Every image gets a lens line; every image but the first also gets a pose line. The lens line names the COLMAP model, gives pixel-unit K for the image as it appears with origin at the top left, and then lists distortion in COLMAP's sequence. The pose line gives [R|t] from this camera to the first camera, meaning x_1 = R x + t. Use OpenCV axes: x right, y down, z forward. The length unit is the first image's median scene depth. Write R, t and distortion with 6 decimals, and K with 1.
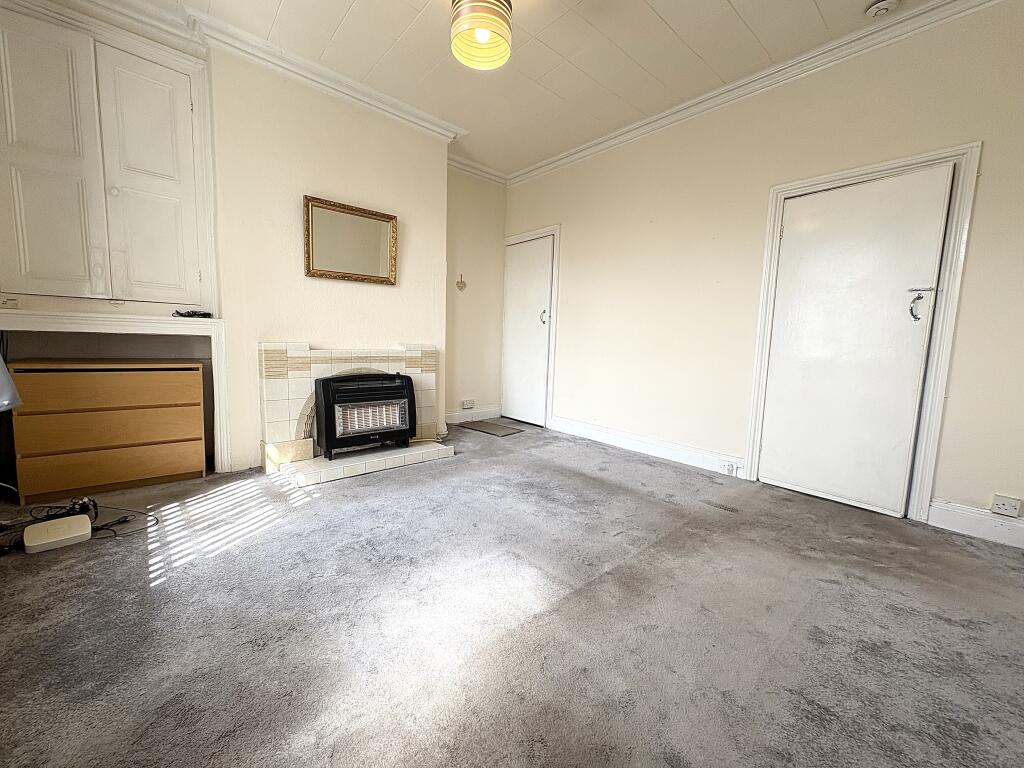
lens RADIAL K [[410.5, 0, 512.0], [0, 410.5, 384.0], [0, 0, 1]] dist [-0.000057, 0.000300]
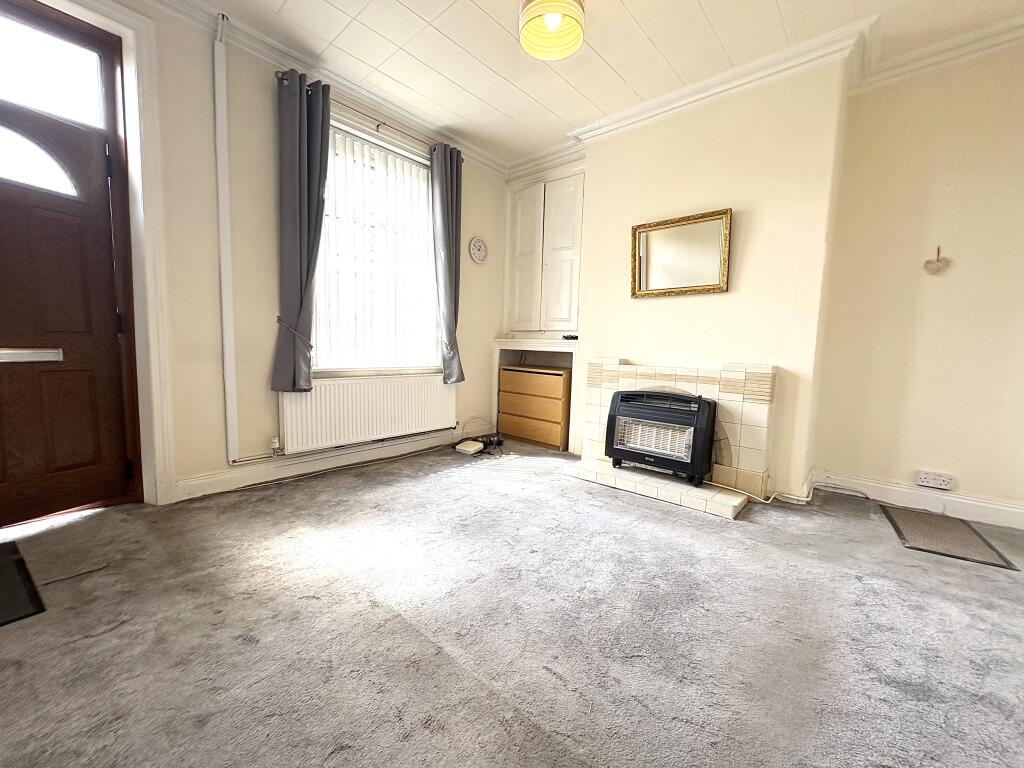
lens RADIAL K [[410.5, 0, 512.0], [0, 410.5, 384.0], [0, 0, 1]] dist [-0.000057, 0.000300]
pose [[0.113192, 0.063363, -0.991551, 0.560991], [-0.134660, 0.989735, 0.047875, -0.043974], [0.984406, 0.128103, 0.120563, 0.569671]]
